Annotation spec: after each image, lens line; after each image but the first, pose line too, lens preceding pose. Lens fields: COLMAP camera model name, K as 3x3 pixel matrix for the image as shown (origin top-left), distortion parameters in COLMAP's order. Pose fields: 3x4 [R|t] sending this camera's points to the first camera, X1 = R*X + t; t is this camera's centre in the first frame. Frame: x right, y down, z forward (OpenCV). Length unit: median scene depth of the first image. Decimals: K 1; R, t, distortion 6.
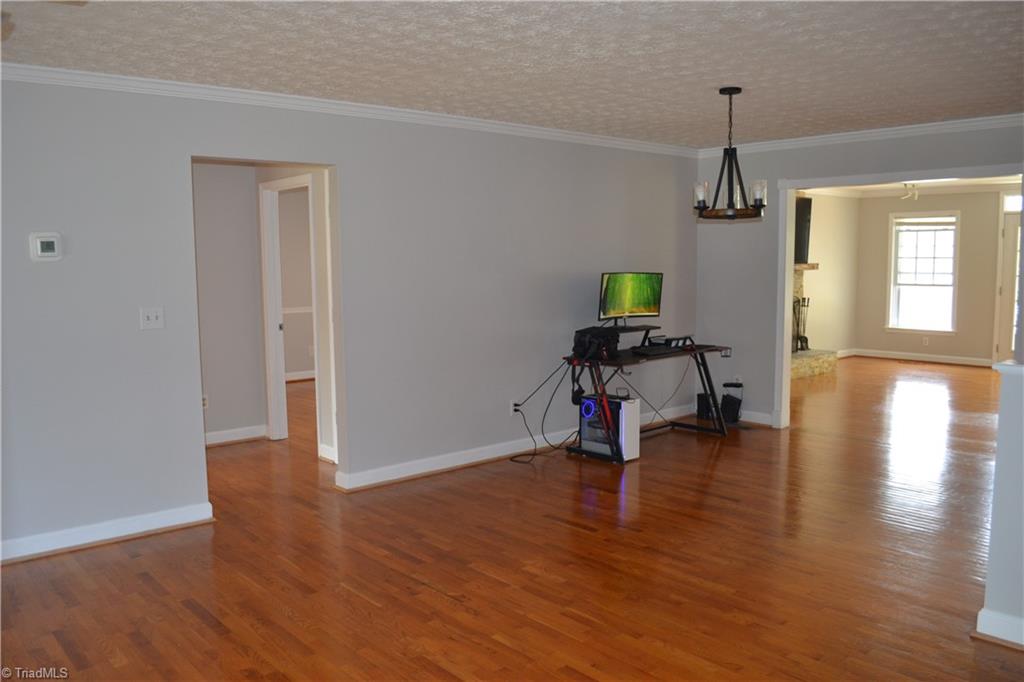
lens RADIAL K [[821.7, 0, 515.6], [0, 821.7, 356.0], [0, 0, 1]] dist [-0.077009, 0.000709]
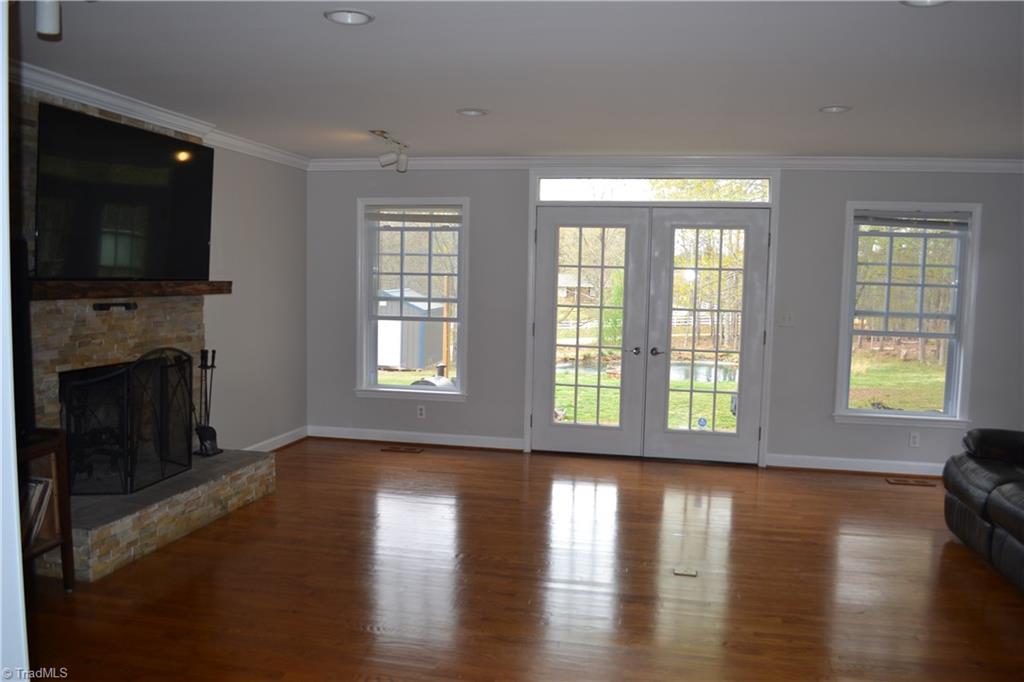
lens RADIAL K [[821.7, 0, 515.6], [0, 821.7, 356.0], [0, 0, 1]] dist [-0.077009, 0.000709]
pose [[0.803799, -0.029640, 0.594163, 0.357213], [0.039007, 0.999235, -0.002923, -0.099503], [-0.593621, 0.025526, 0.804339, 0.820389]]
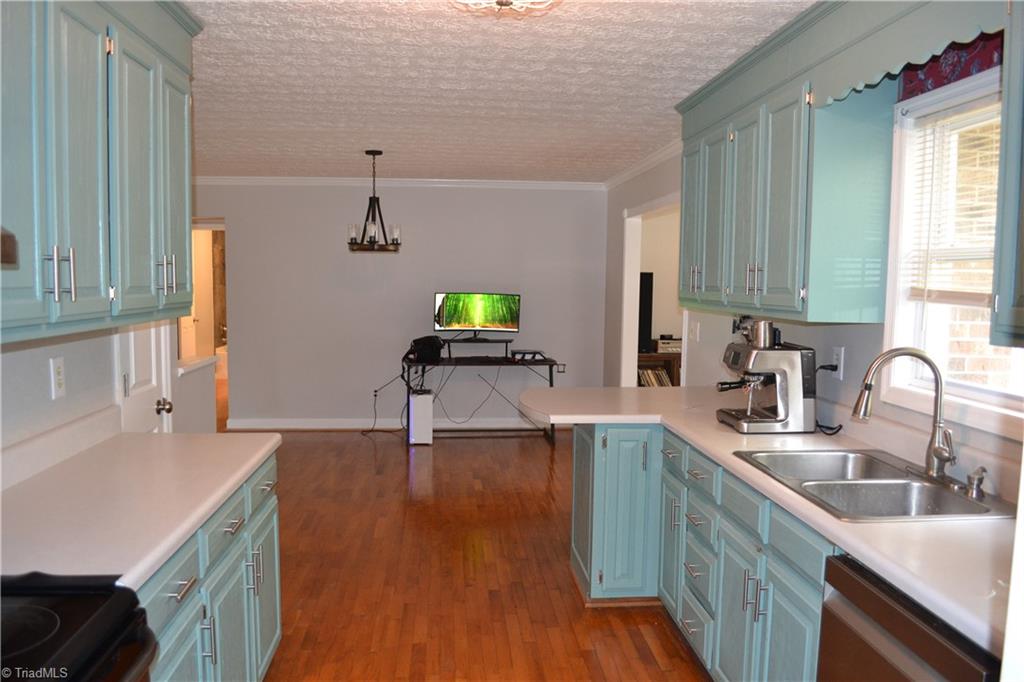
lens RADIAL K [[821.7, 0, 515.6], [0, 821.7, 356.0], [0, 0, 1]] dist [-0.077009, 0.000709]
pose [[0.799272, 0.074614, -0.596319, 0.927957], [-0.088120, 0.996088, 0.006524, -0.024055], [0.594473, 0.047333, 0.802721, 0.077887]]
